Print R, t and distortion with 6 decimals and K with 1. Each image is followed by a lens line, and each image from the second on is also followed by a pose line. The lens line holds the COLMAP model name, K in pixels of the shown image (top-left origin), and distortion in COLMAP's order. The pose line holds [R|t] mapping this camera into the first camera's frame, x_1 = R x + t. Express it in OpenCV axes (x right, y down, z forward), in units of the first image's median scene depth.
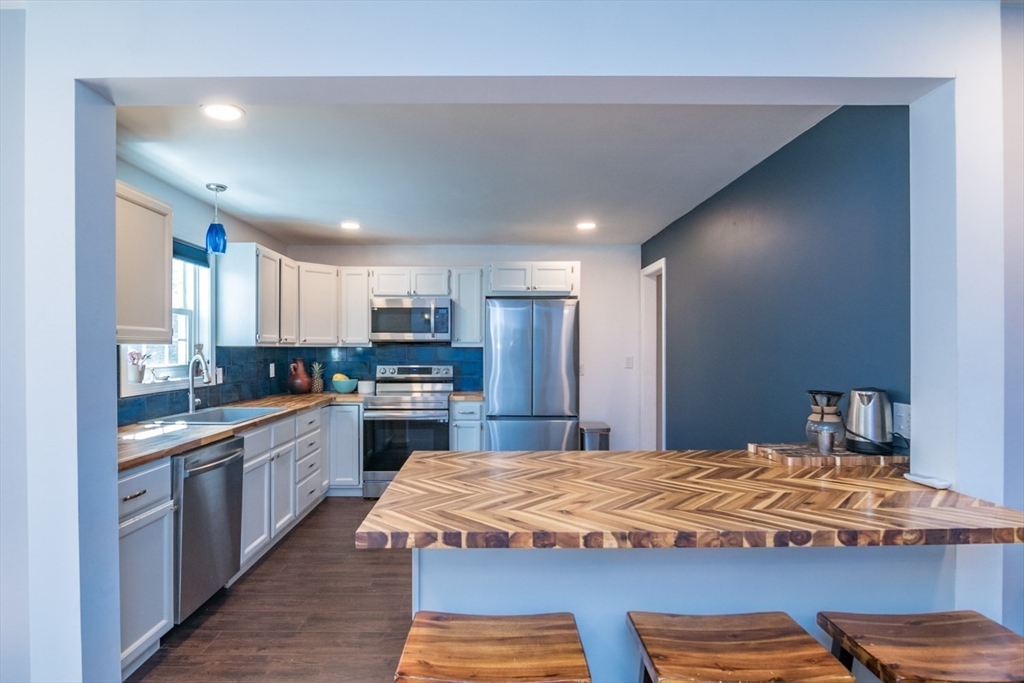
lens RADIAL K [[540.8, 0, 484.7], [0, 540.8, 346.4], [0, 0, 1]] dist [-0.007503, -0.000763]
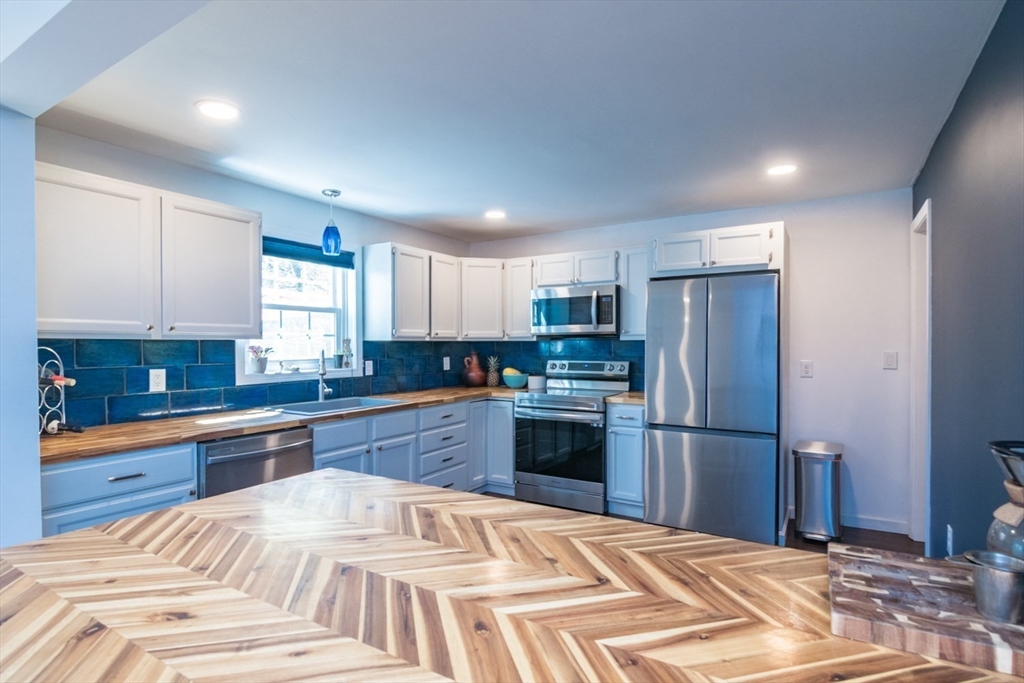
lens RADIAL K [[505.5, 0, 504.3], [0, 505.5, 347.3], [0, 0, 1]] dist [-0.009845, -0.000679]
pose [[0.844564, 0.000778, -0.535453, 0.238522], [0.006131, 0.999919, 0.011124, 0.002517], [0.535419, -0.012678, 0.844492, 0.240956]]
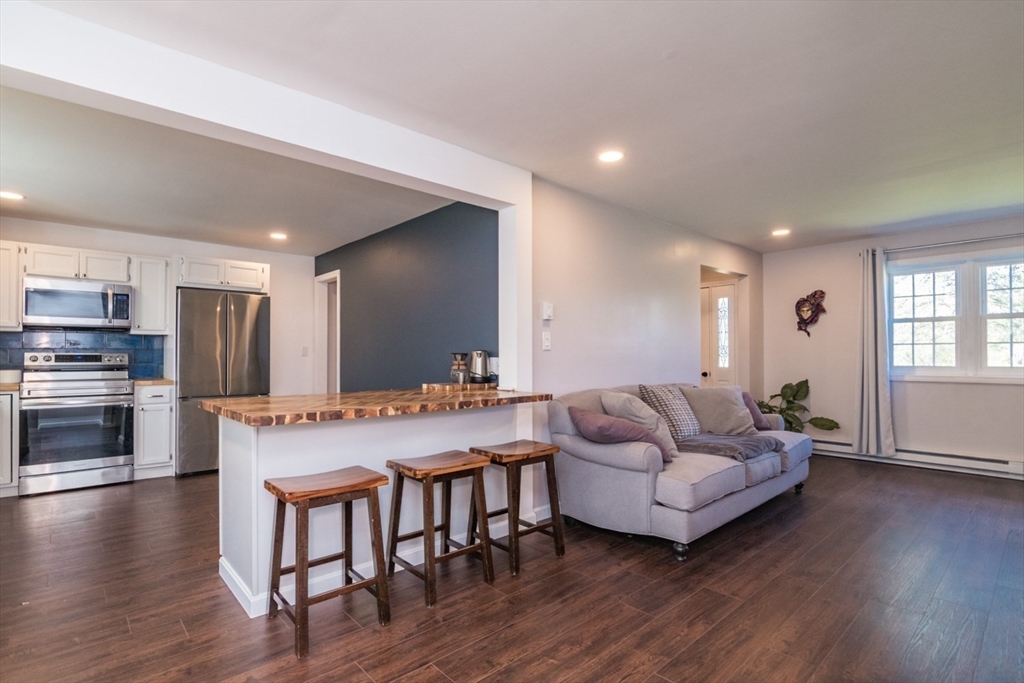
lens RADIAL K [[490.0, 0, 511.7], [0, 490.0, 347.2], [0, 0, 1]] dist [-0.013098, -0.000754]
pose [[0.733724, 0.008987, 0.679389, -0.171655], [-0.002412, 0.999941, -0.010622, 0.037550], [-0.679444, 0.006155, 0.733702, -0.157927]]
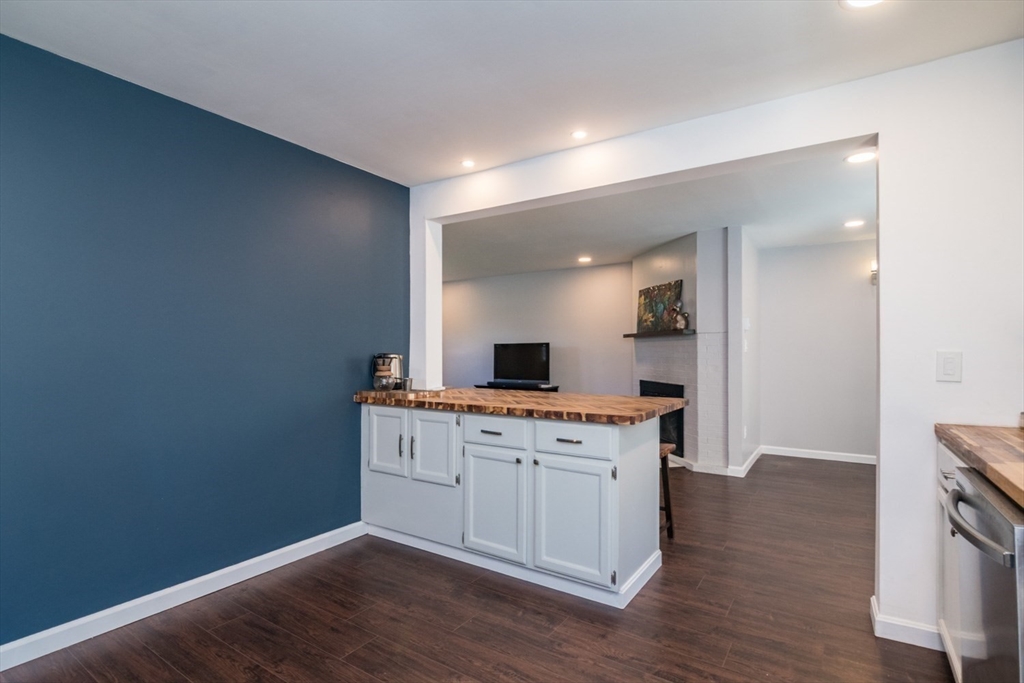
lens RADIAL K [[505.5, 0, 504.3], [0, 505.5, 347.3], [0, 0, 1]] dist [-0.009845, -0.000679]
pose [[-0.830234, 0.002834, 0.557407, -0.218074], [-0.005010, 0.999909, -0.012546, 0.033825], [-0.557392, -0.013209, -0.830144, 0.903677]]
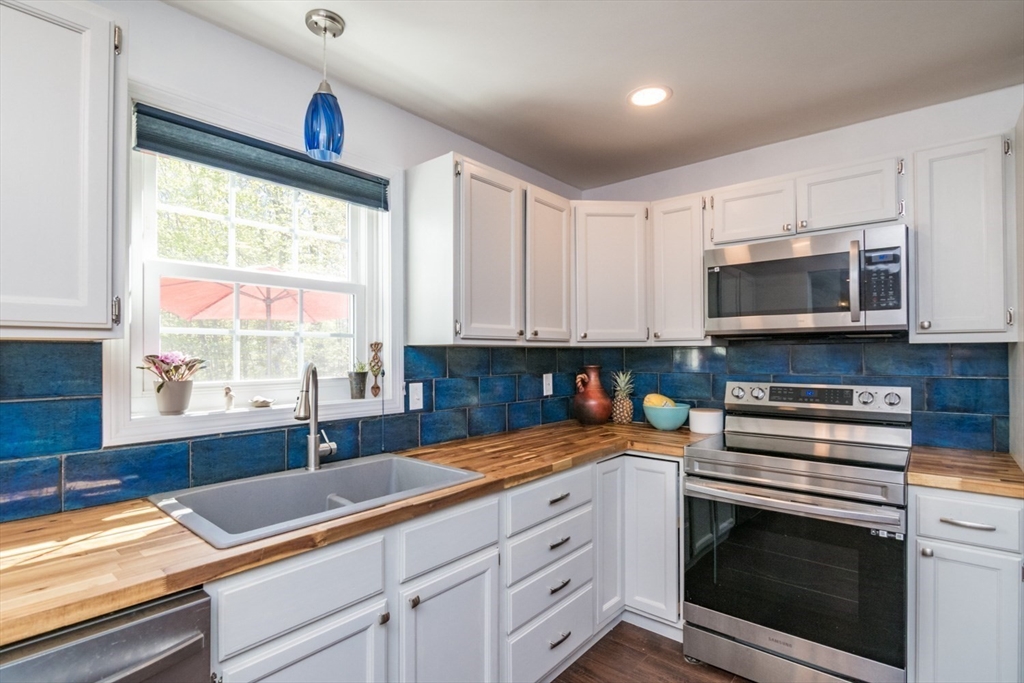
lens RADIAL K [[505.5, 0, 504.3], [0, 505.5, 347.3], [0, 0, 1]] dist [-0.009845, -0.000679]
pose [[0.760708, -0.007332, -0.649053, -0.051015], [0.005680, 0.999973, -0.004639, 0.003670], [0.649069, -0.000158, 0.760729, 0.540568]]
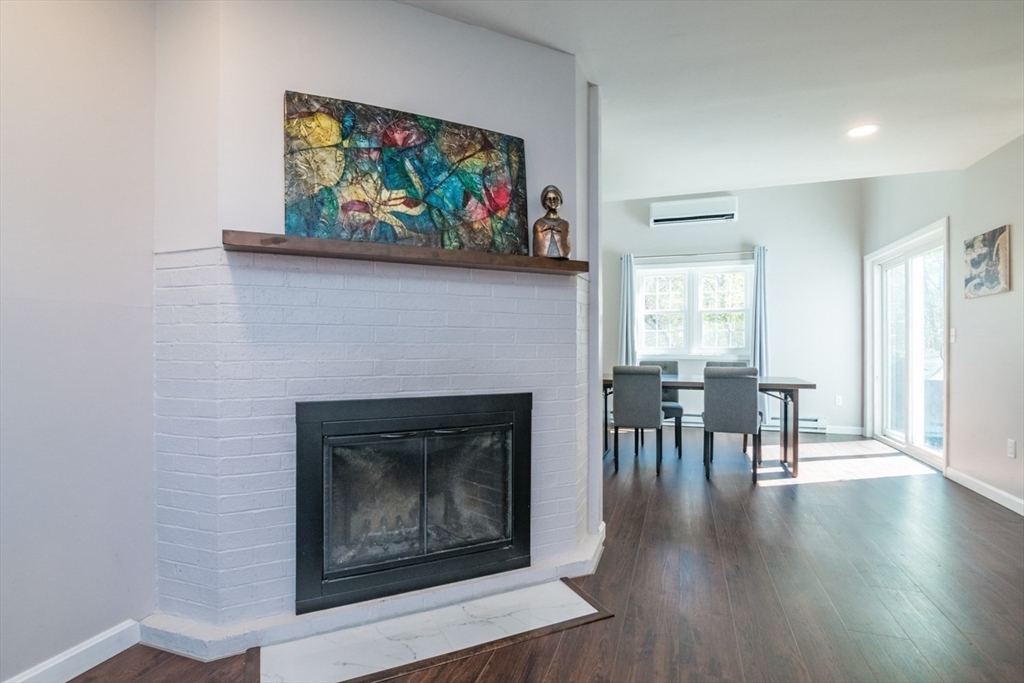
lens RADIAL K [[505.5, 0, 504.3], [0, 505.5, 347.3], [0, 0, 1]] dist [-0.009845, -0.000679]
pose [[-0.322351, -0.001274, -0.946619, 0.509257], [0.004921, 0.999983, -0.003021, 0.060154], [0.946607, -0.005632, -0.322339, -0.087423]]
